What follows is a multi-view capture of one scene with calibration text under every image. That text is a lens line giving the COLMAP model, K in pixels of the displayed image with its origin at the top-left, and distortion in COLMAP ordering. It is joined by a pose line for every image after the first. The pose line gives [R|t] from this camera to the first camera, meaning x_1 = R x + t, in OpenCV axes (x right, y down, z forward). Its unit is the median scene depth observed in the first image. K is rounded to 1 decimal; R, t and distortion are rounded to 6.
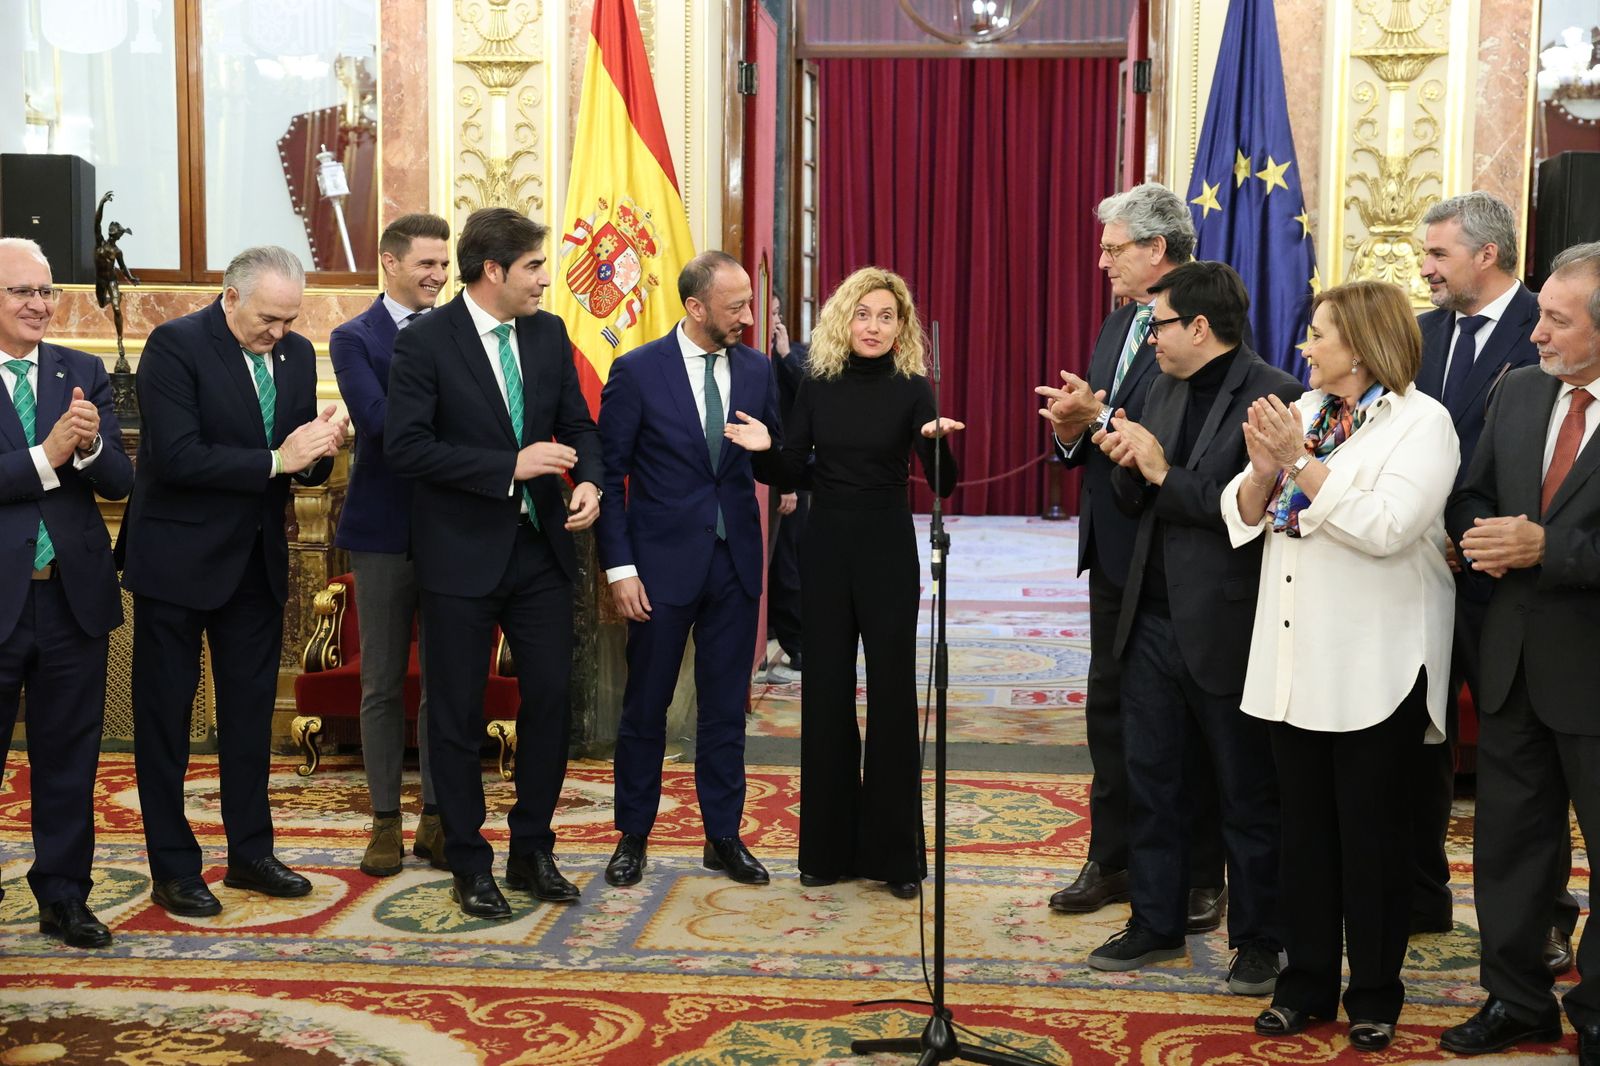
lens RADIAL K [[2549.2, 0, 759.3], [0, 2549.2, 528.1], [0, 0, 1]] dist [0.163048, 0.000000]
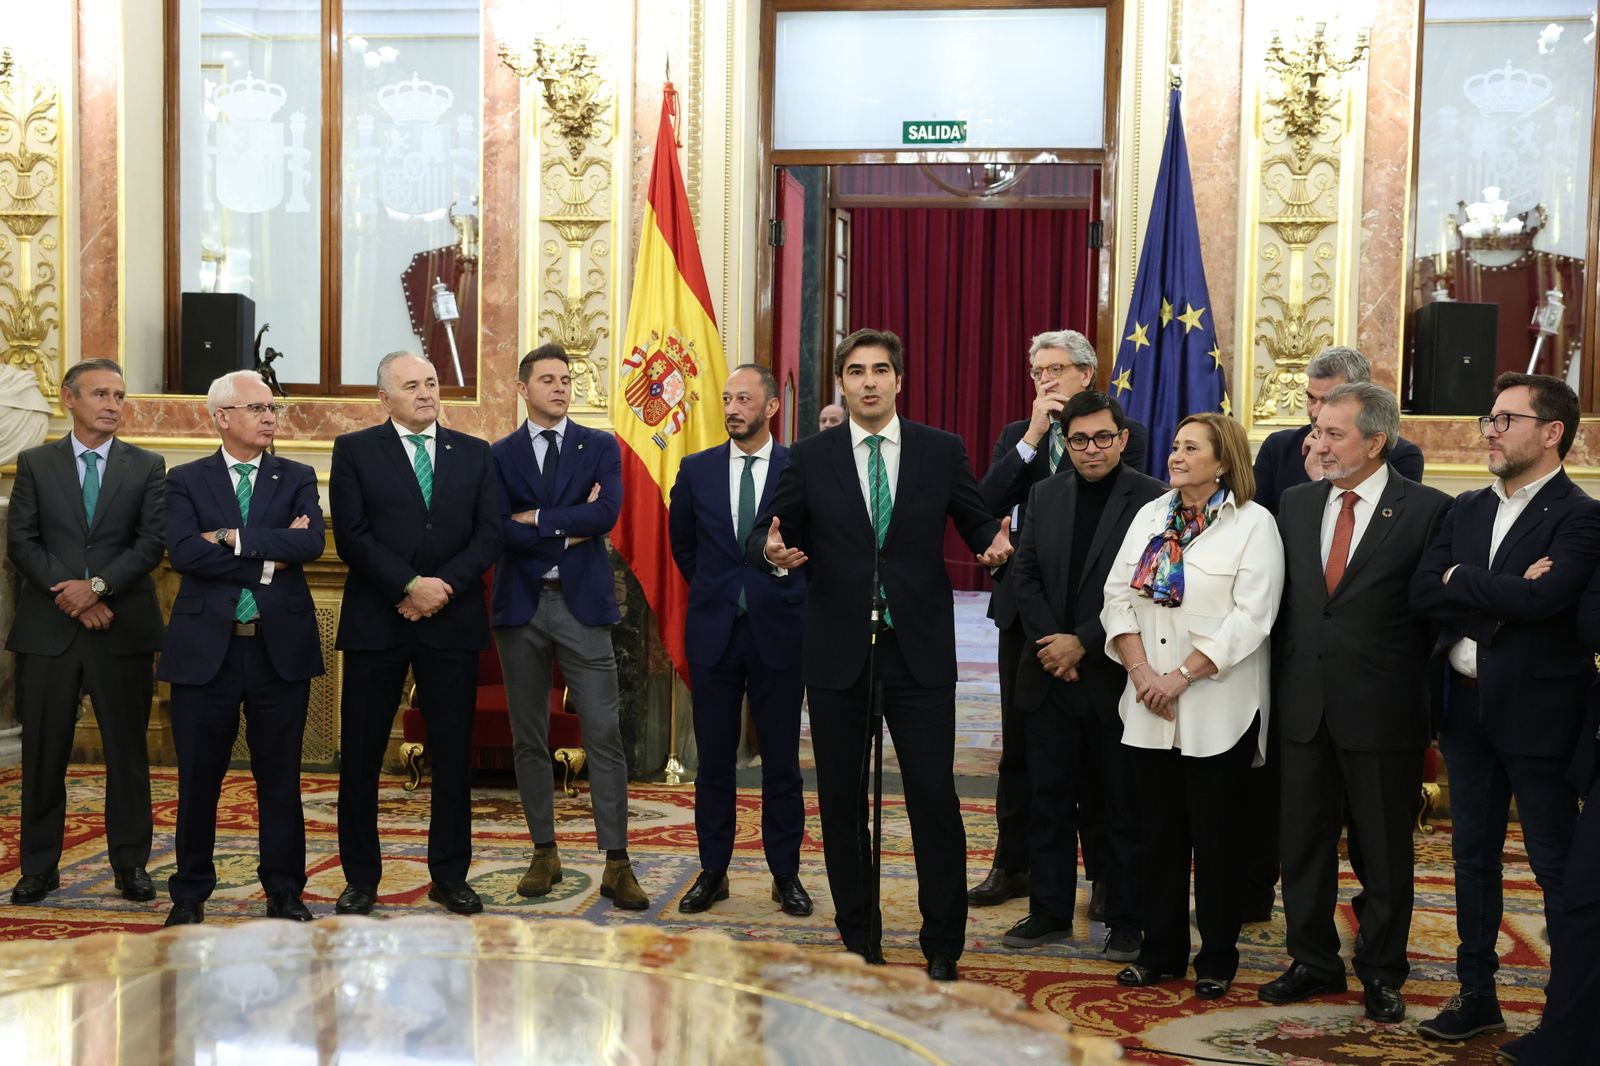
lens RADIAL K [[2549.2, 0, 760.8], [0, 2549.2, 512.2], [0, 0, 1]] dist [0.163048, 0.000000]
pose [[0.998746, 0.011758, -0.048668, 0.051794], [-0.013548, 0.999238, -0.036602, 0.004500], [0.048201, 0.037215, 0.998144, -0.236960]]
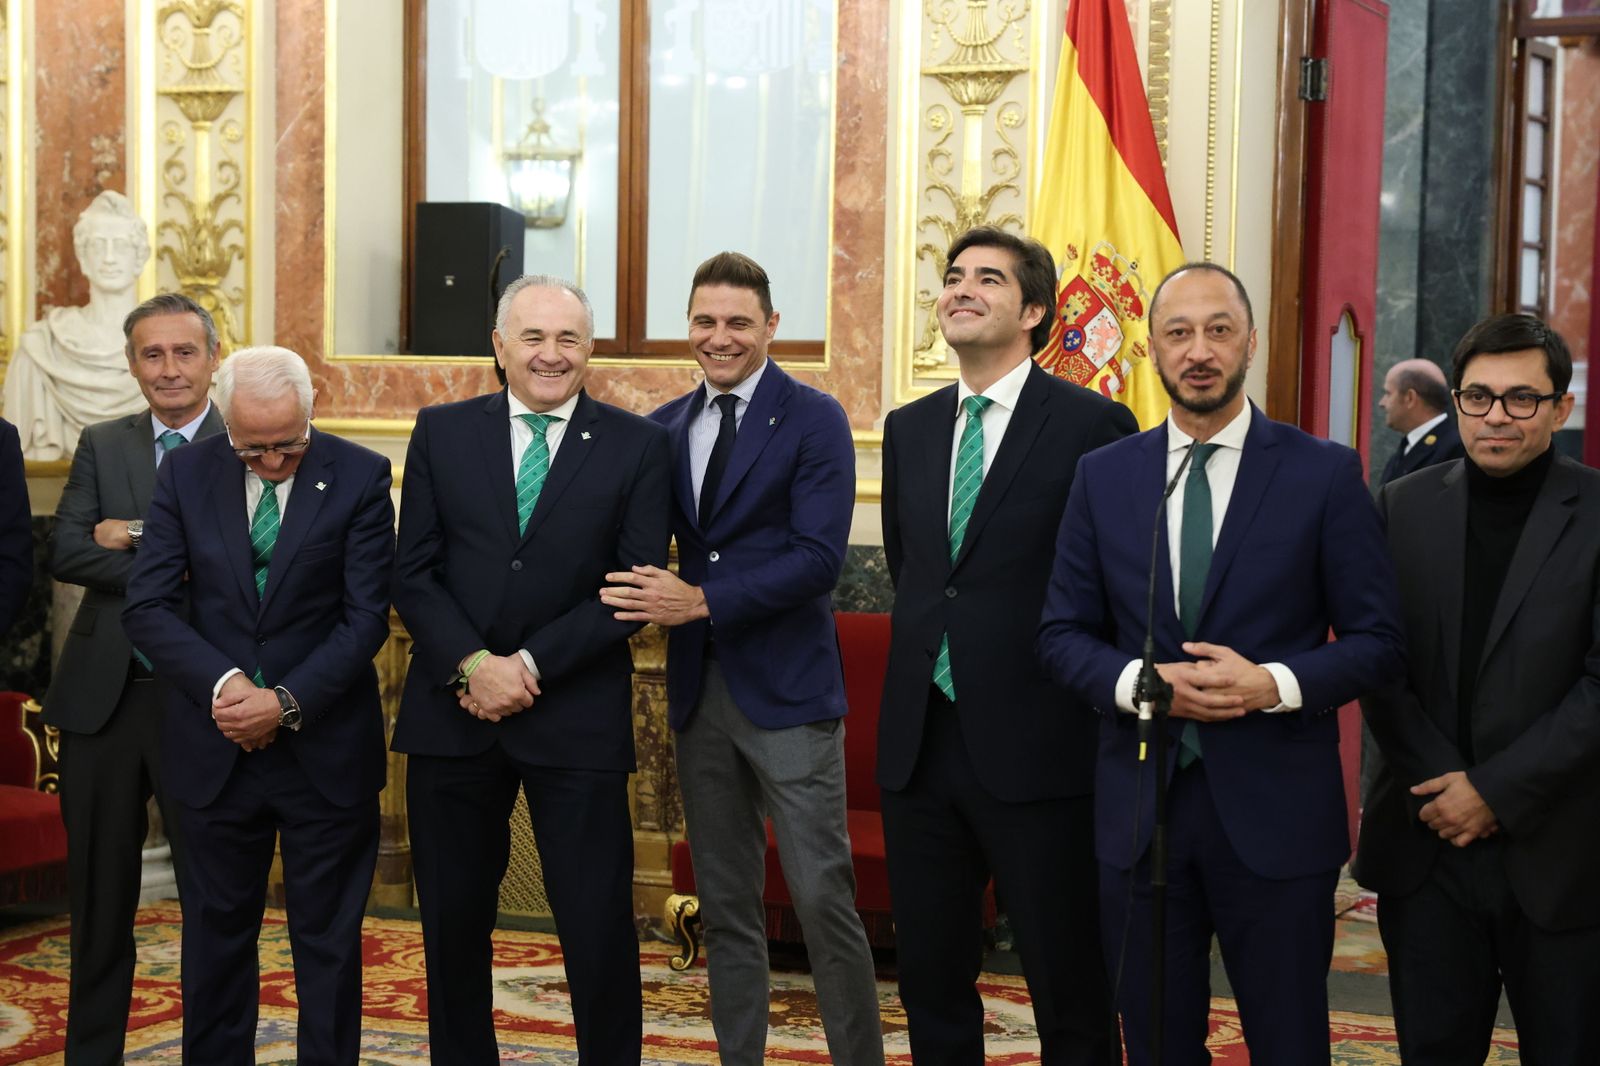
lens RADIAL K [[3431.4, 0, 792.4], [0, 3431.4, 534.4], [0, 0, 1]] dist [0.332575, 0.000000]
pose [[0.928736, 0.022500, -0.370058, 0.244170], [-0.038541, 0.998608, -0.036010, -0.001311], [0.368732, 0.047706, 0.928311, 0.010927]]
